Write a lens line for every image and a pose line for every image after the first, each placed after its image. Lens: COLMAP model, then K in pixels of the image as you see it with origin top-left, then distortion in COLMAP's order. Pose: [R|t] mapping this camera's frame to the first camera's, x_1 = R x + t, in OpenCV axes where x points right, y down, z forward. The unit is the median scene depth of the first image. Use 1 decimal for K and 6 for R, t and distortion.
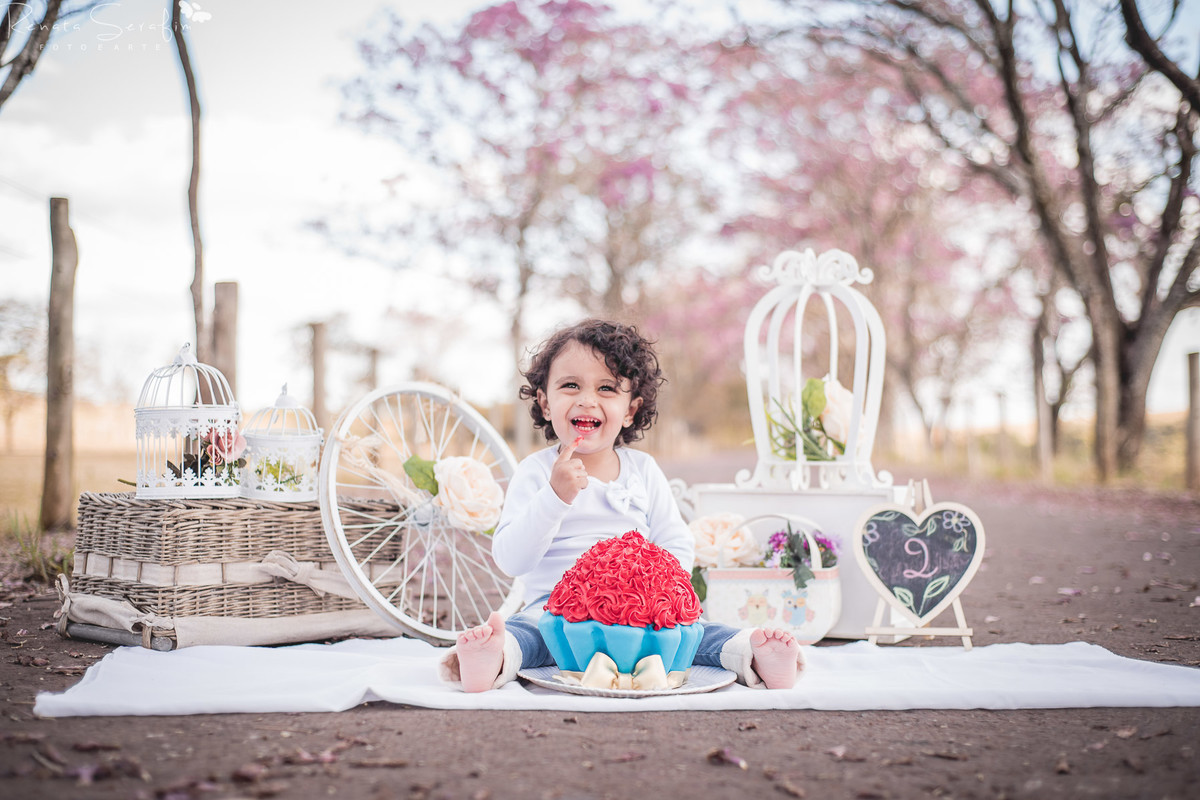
lens RADIAL K [[1765.3, 0, 600.0], [0, 1765.3, 400.0], [0, 0, 1]] dist [-0.011788, -0.011553]
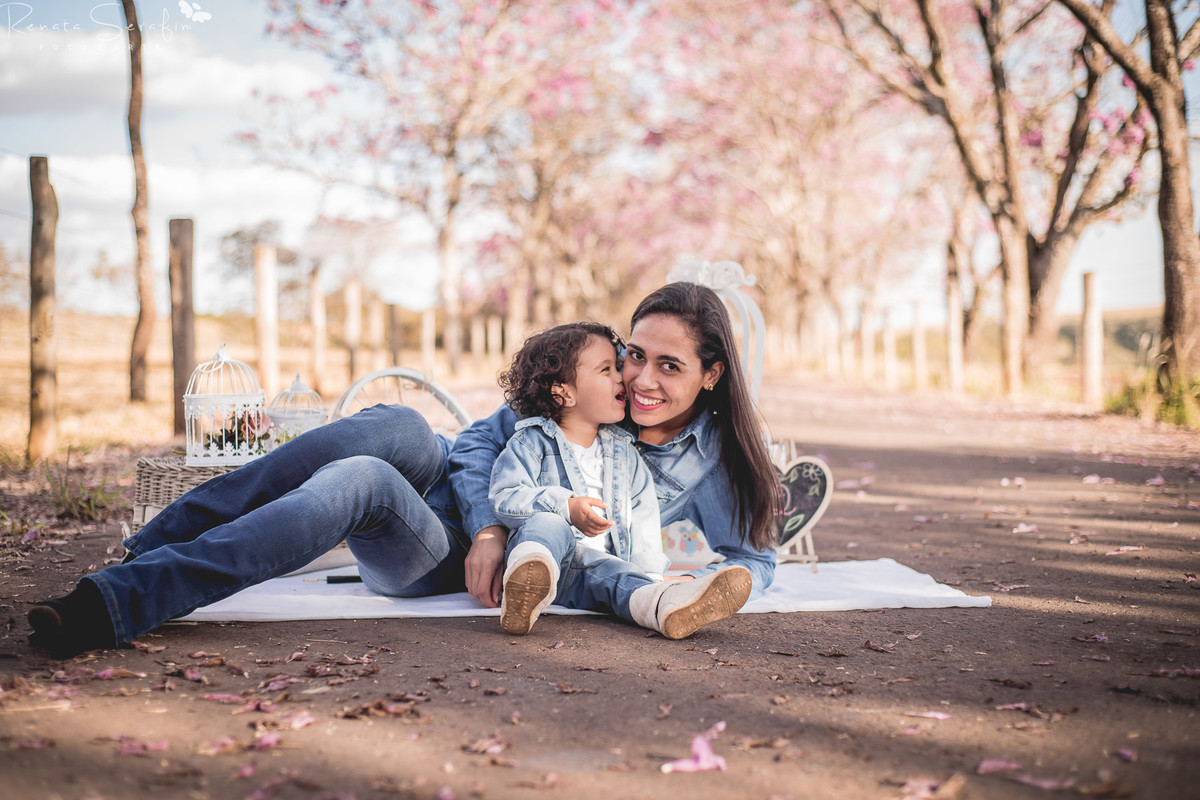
lens RADIAL K [[1730.4, 0, 597.6], [0, 1730.4, 377.8], [0, 0, 1]] dist [0.158552, -0.974007]
pose [[0.999192, -0.010288, 0.038865, -0.007282], [0.008693, 0.999122, 0.040988, -0.055581], [-0.039252, -0.040617, 0.998403, -0.281694]]
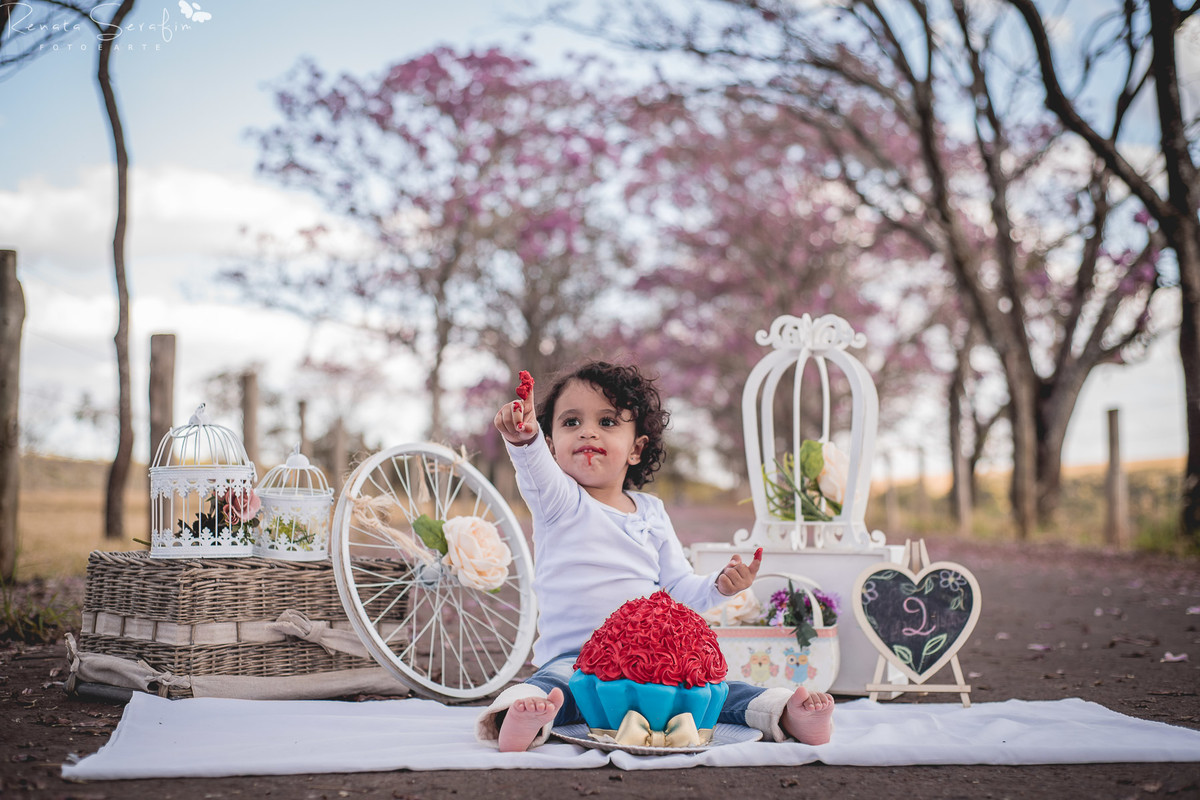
lens RADIAL K [[1762.7, 0, 600.0], [0, 1762.7, 400.0], [0, 0, 1]] dist [-0.007192, -0.015719]
pose [[0.998873, 0.005030, 0.047185, -0.051578], [-0.003622, 0.999547, -0.029874, -0.004769], [-0.047314, 0.029670, 0.998439, -0.017956]]
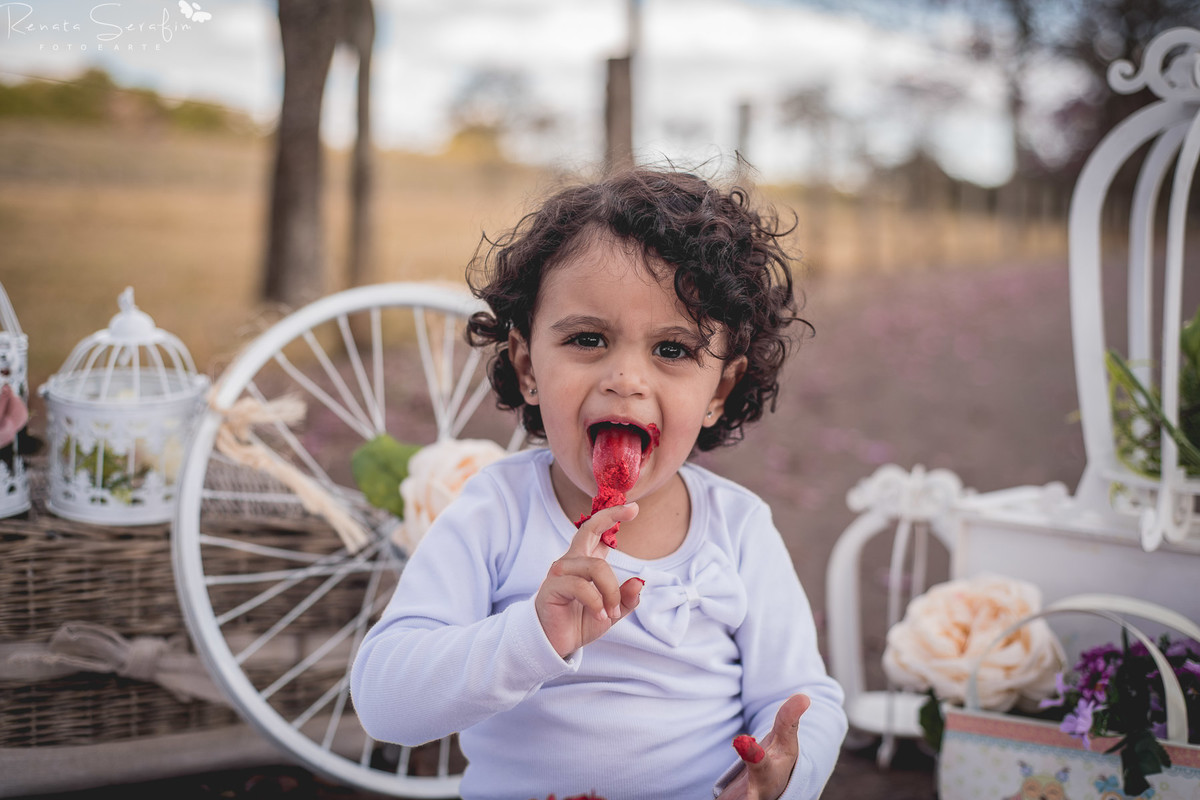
lens RADIAL K [[1768.6, 0, 636.6], [0, 1768.6, 400.5], [0, 0, 1]] dist [-0.024524, -0.064937]
pose [[0.958426, 0.049469, -0.281022, 0.110233], [-0.011943, 0.990949, 0.133706, -0.047865], [0.285093, -0.124791, 0.950342, 0.533653]]
